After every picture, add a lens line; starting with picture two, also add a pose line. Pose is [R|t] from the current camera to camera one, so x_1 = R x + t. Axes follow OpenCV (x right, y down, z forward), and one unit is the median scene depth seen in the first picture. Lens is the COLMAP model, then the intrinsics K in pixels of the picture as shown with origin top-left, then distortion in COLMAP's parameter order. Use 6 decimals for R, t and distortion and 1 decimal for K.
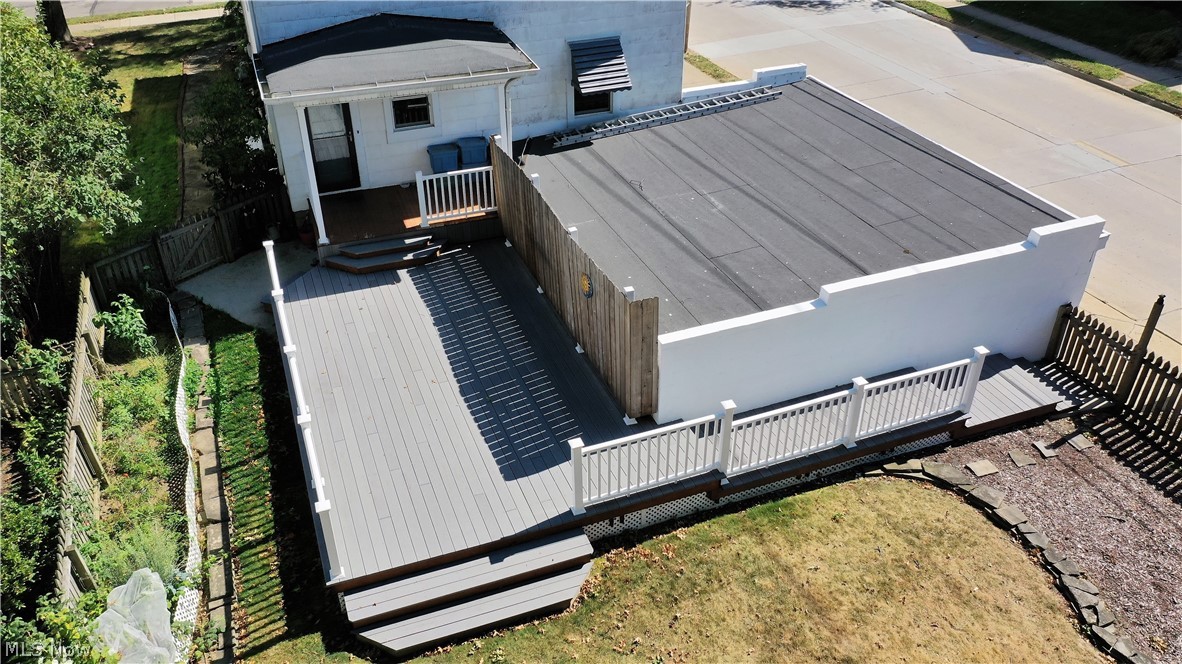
lens RADIAL K [[921.6, 0, 590.5], [0, 921.6, 334.3], [0, 0, 1]] dist [-0.014827, 0.000371]
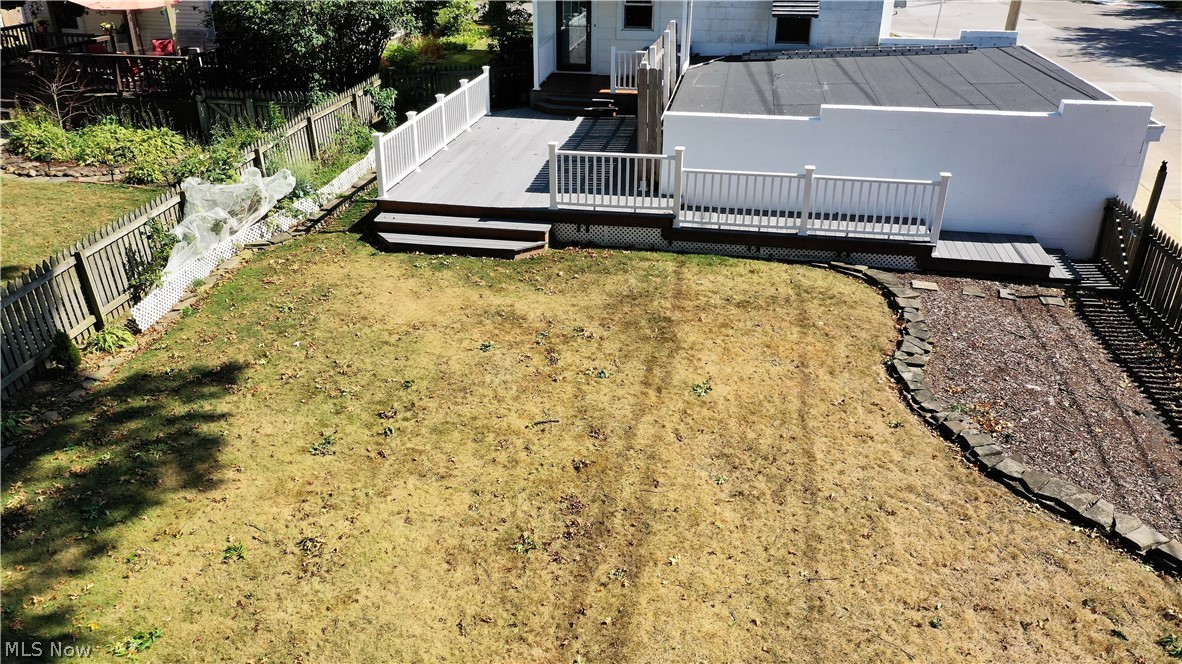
lens RADIAL K [[921.6, 0, 590.8], [0, 921.6, 331.6], [0, 0, 1]] dist [-0.014827, 0.000371]
pose [[0.855757, 0.227482, -0.464684, 0.570392], [-0.288860, 0.955206, -0.064347, 0.356450], [0.429232, 0.189294, 0.883135, -0.090472]]
